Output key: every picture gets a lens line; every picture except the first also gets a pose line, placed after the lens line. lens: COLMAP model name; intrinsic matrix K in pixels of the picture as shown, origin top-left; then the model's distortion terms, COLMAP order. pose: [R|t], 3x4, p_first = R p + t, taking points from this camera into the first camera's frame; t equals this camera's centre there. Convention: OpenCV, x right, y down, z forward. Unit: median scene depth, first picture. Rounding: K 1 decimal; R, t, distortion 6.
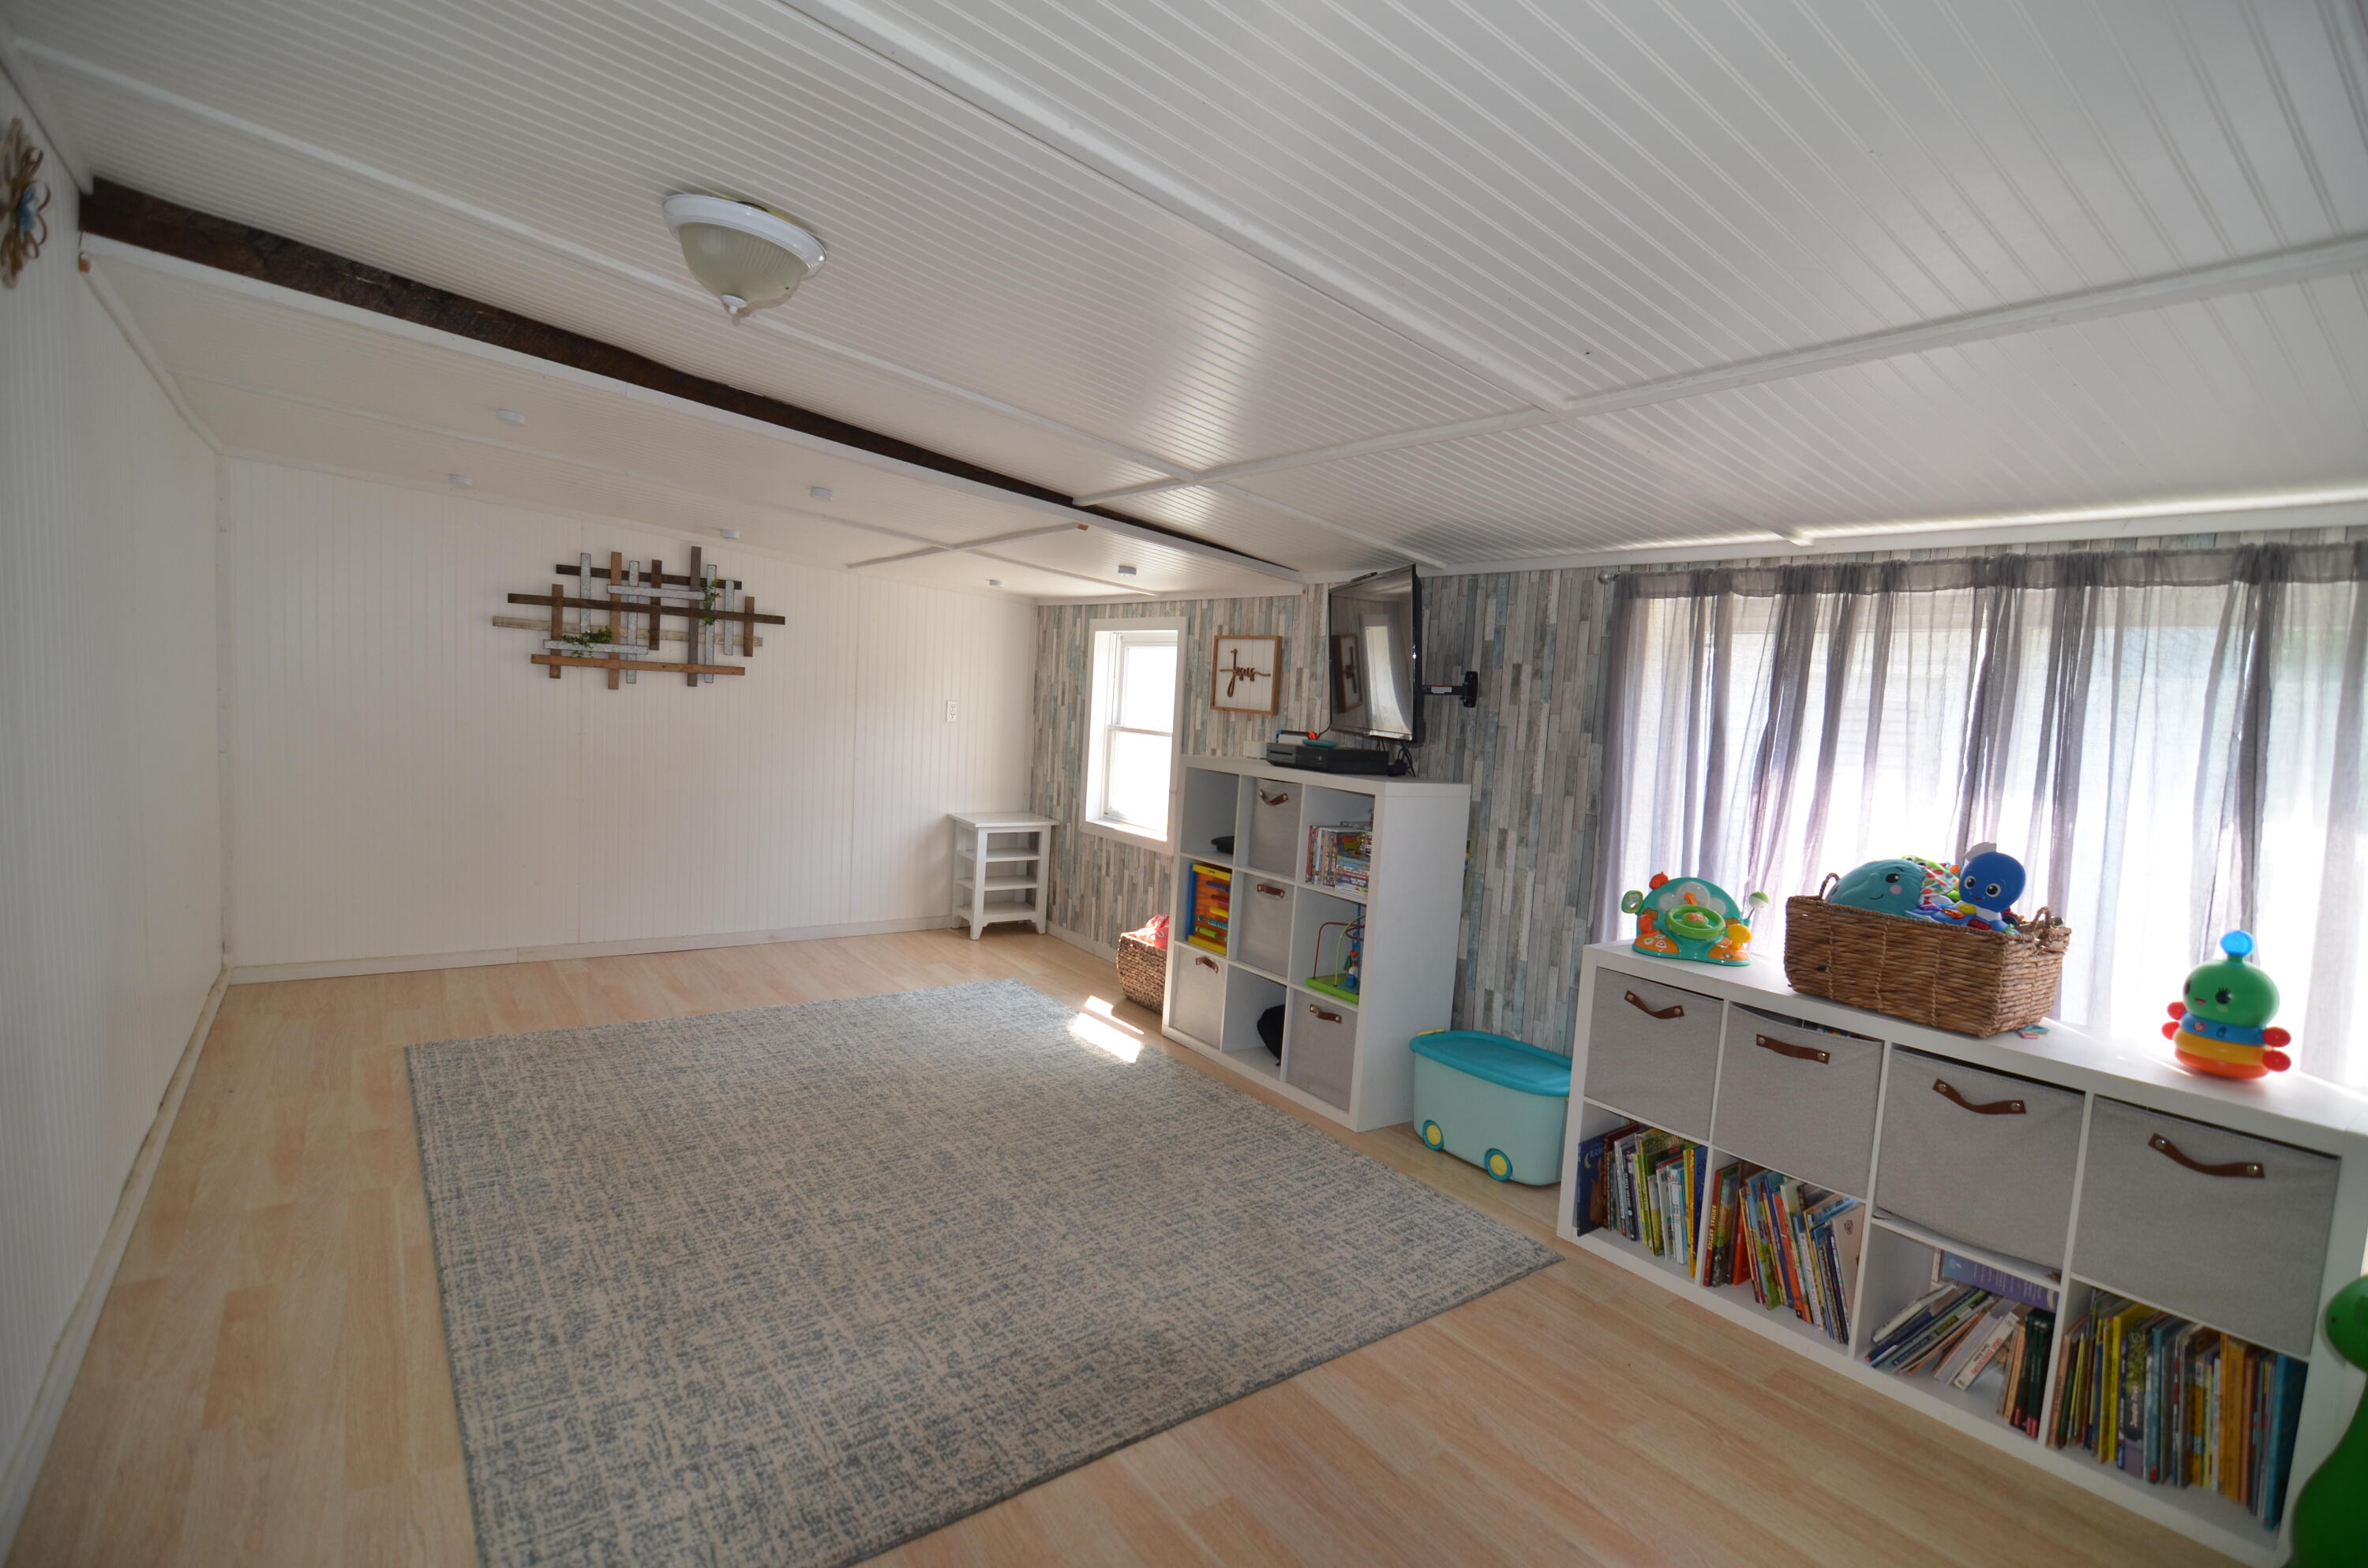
lens RADIAL K [[1130.2, 0, 1190.8], [0, 1130.2, 786.9], [0, 0, 1]] dist [-0.011607, -0.005367]
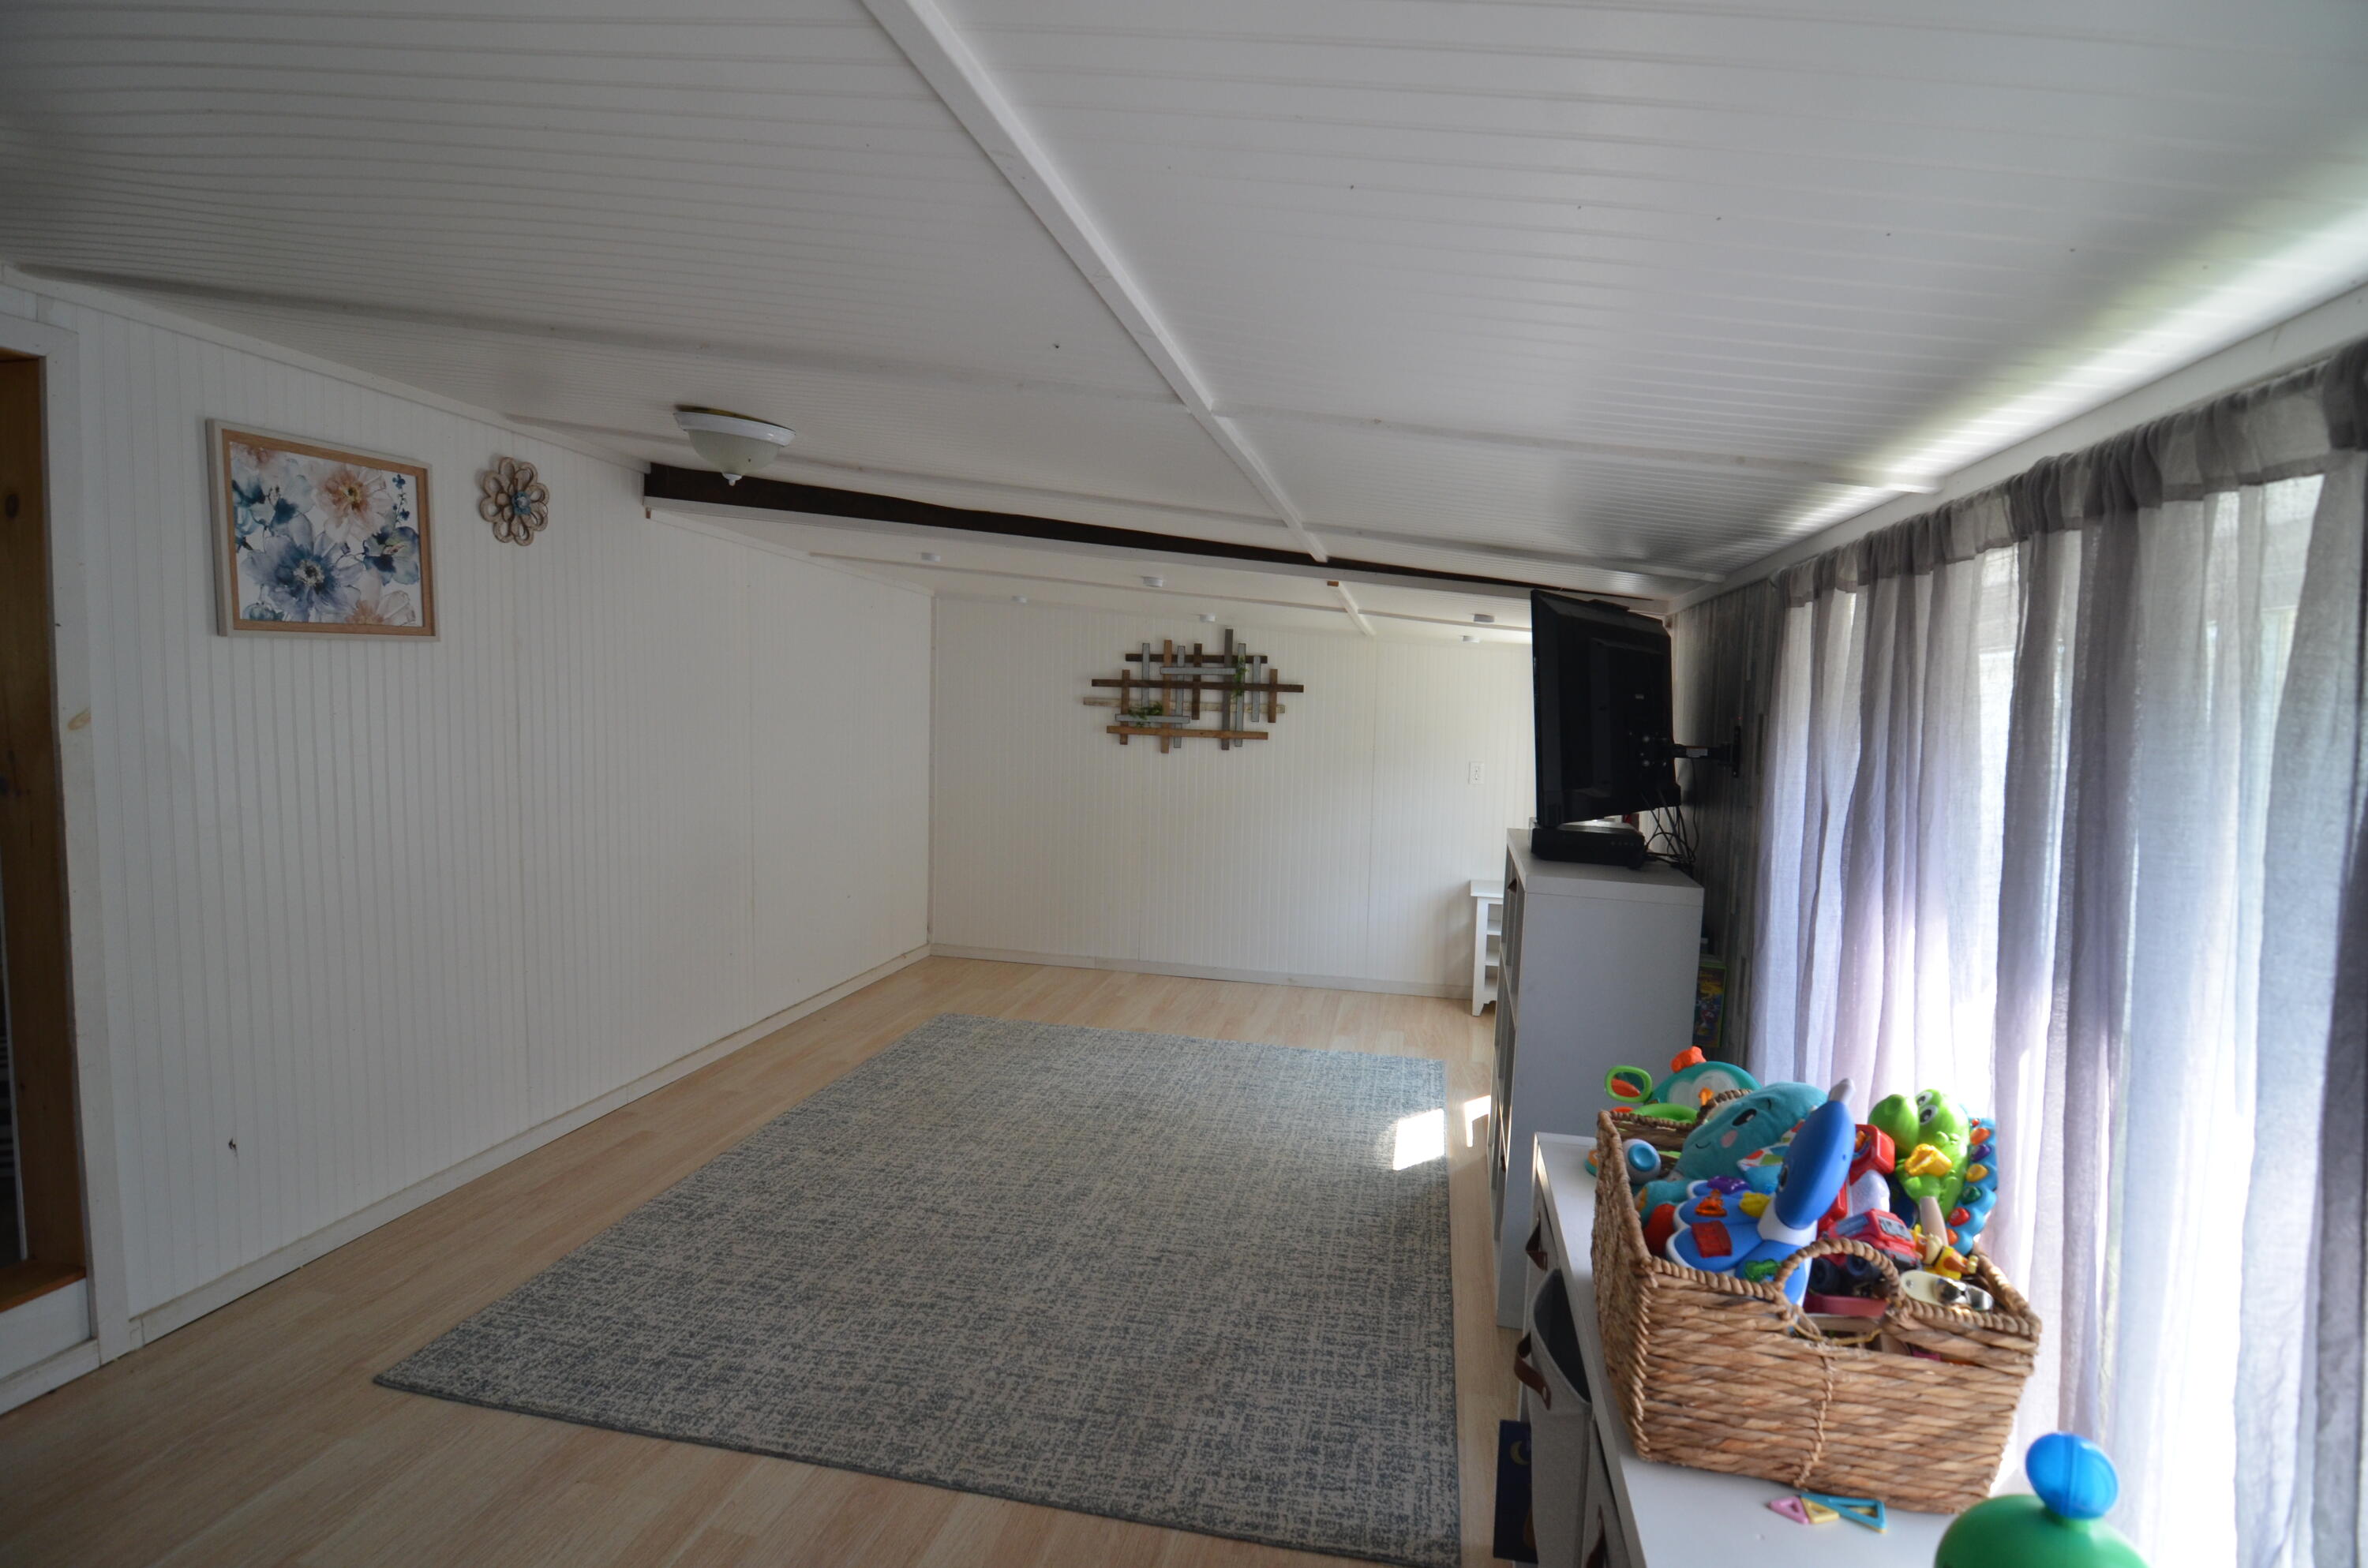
lens RADIAL K [[1130.2, 0, 1191.3], [0, 1130.2, 783.6], [0, 0, 1]] dist [-0.011607, -0.005367]
pose [[0.669288, 0.017102, -0.742806, 0.417901], [-0.055804, 0.998068, -0.027302, -0.023315], [0.740905, 0.059724, 0.668949, 0.221389]]
